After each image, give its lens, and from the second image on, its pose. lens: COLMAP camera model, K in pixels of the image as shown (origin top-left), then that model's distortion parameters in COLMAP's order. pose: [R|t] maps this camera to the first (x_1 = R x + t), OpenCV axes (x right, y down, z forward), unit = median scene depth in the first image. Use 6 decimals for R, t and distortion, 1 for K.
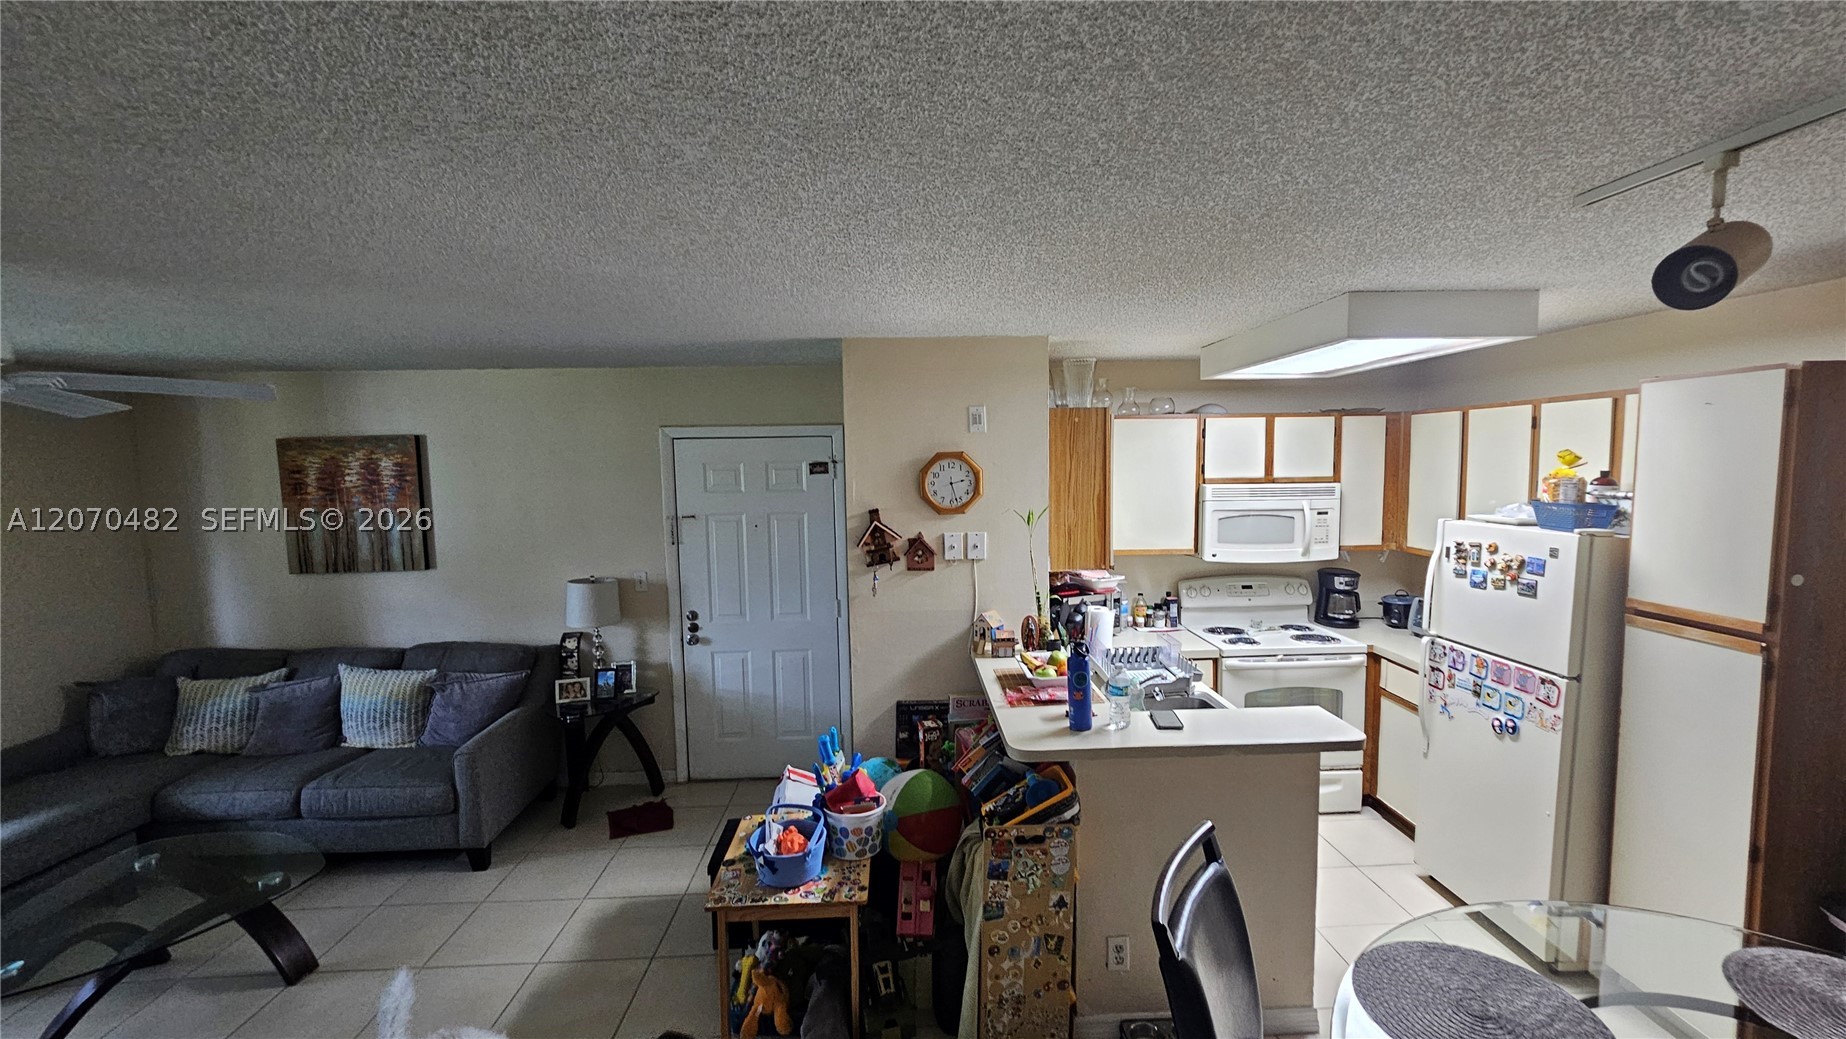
lens RADIAL K [[765.3, 0, 936.6], [0, 765.3, 525.8], [0, 0, 1]] dist [-0.001469, 0.000719]
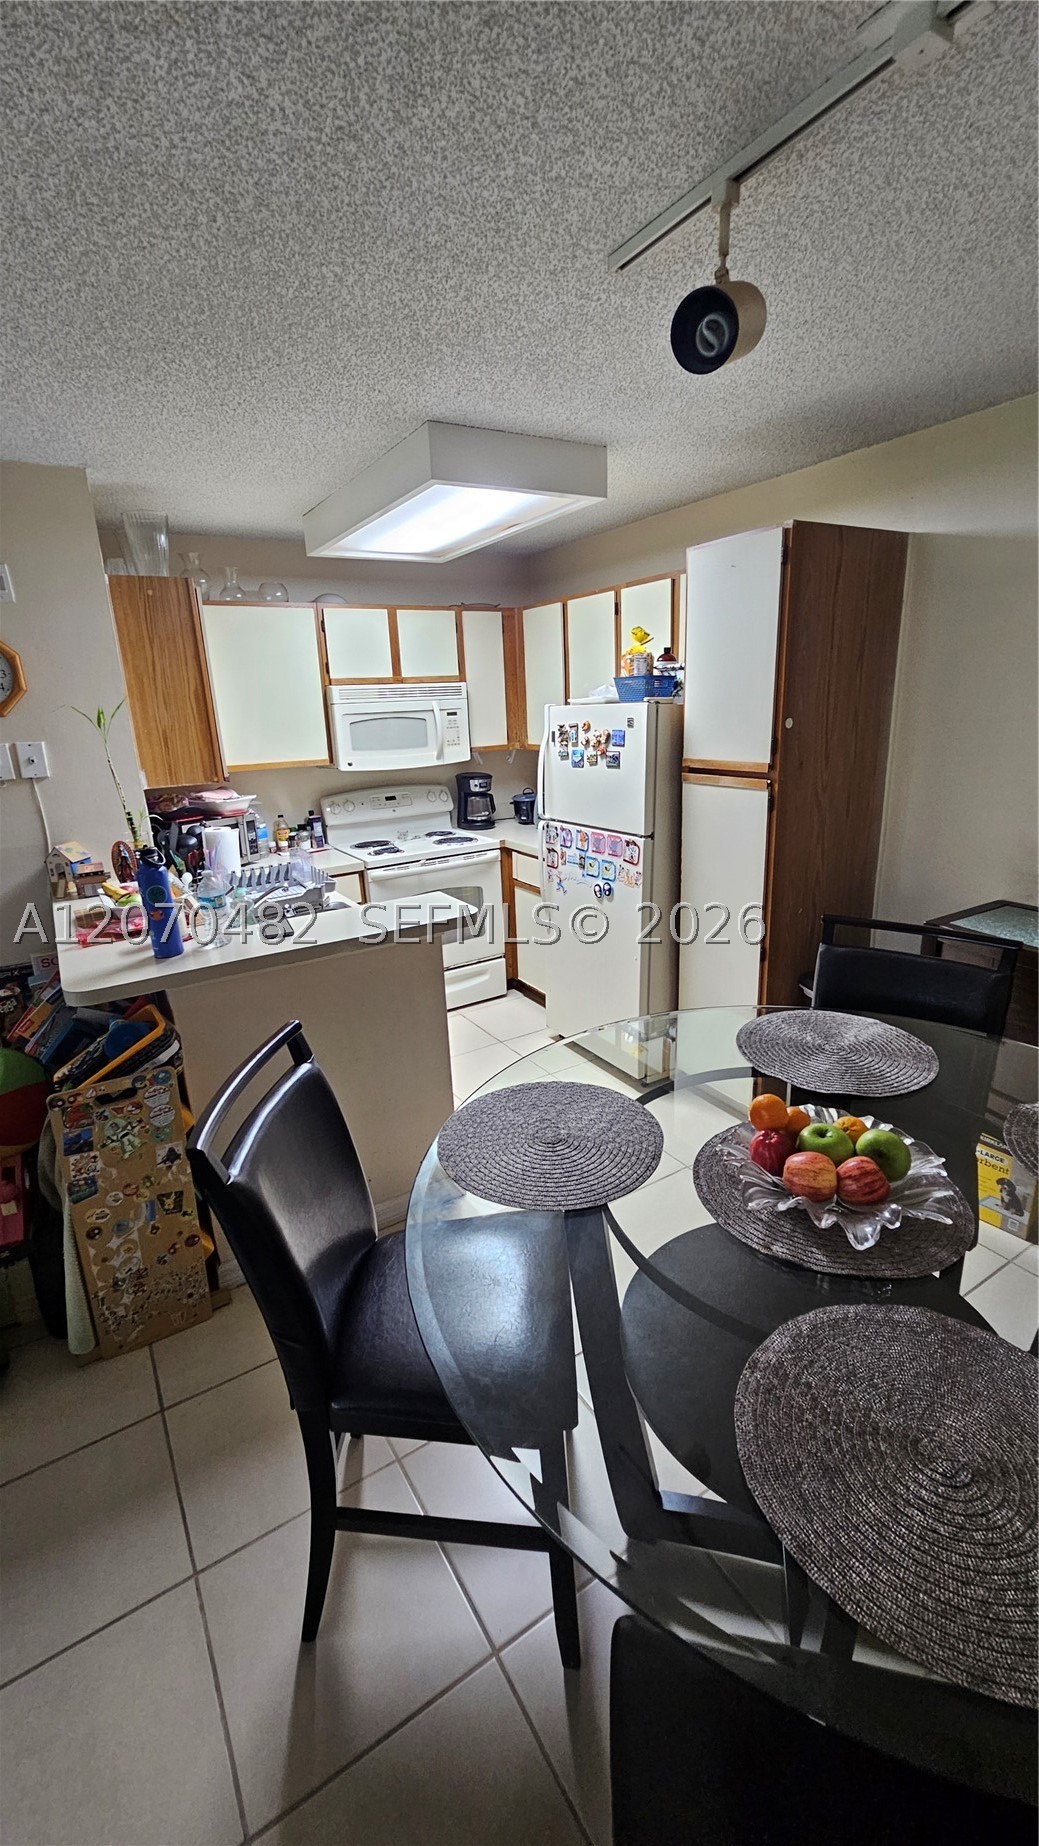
lens RADIAL K [[759.6, 0, 514.3], [0, 759.6, 923.6], [0, 0, 1]] dist [0.000012, -0.000188]
pose [[0.876732, -0.158008, 0.454284, 0.109558], [0.069736, 0.976278, 0.204983, 0.067009], [-0.475896, -0.148035, 0.866954, 0.088846]]
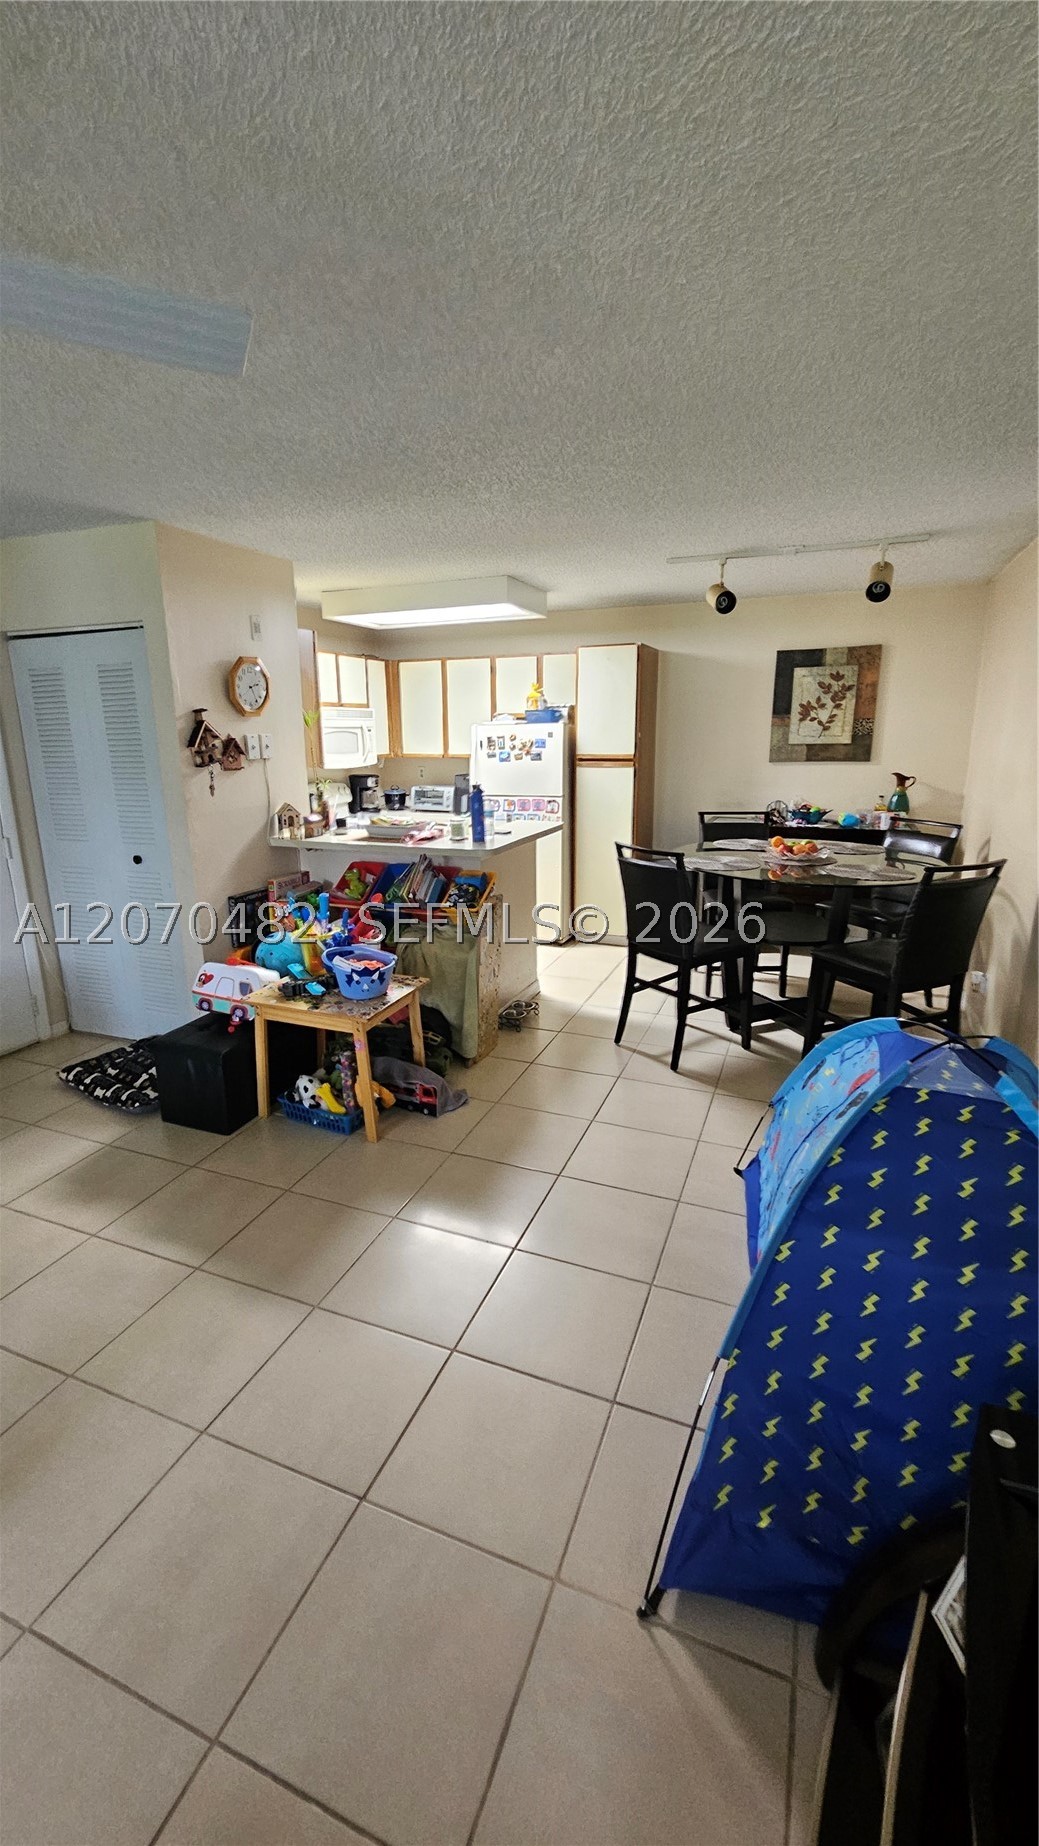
lens RADIAL K [[764.5, 0, 519.5], [0, 764.5, 923.0], [0, 0, 1]] dist [0.001370, 0.000152]
pose [[0.413680, -0.215343, 0.884588, -0.891796], [0.082755, 0.976496, 0.199017, 0.091441], [-0.906653, -0.009125, 0.421777, 0.194317]]
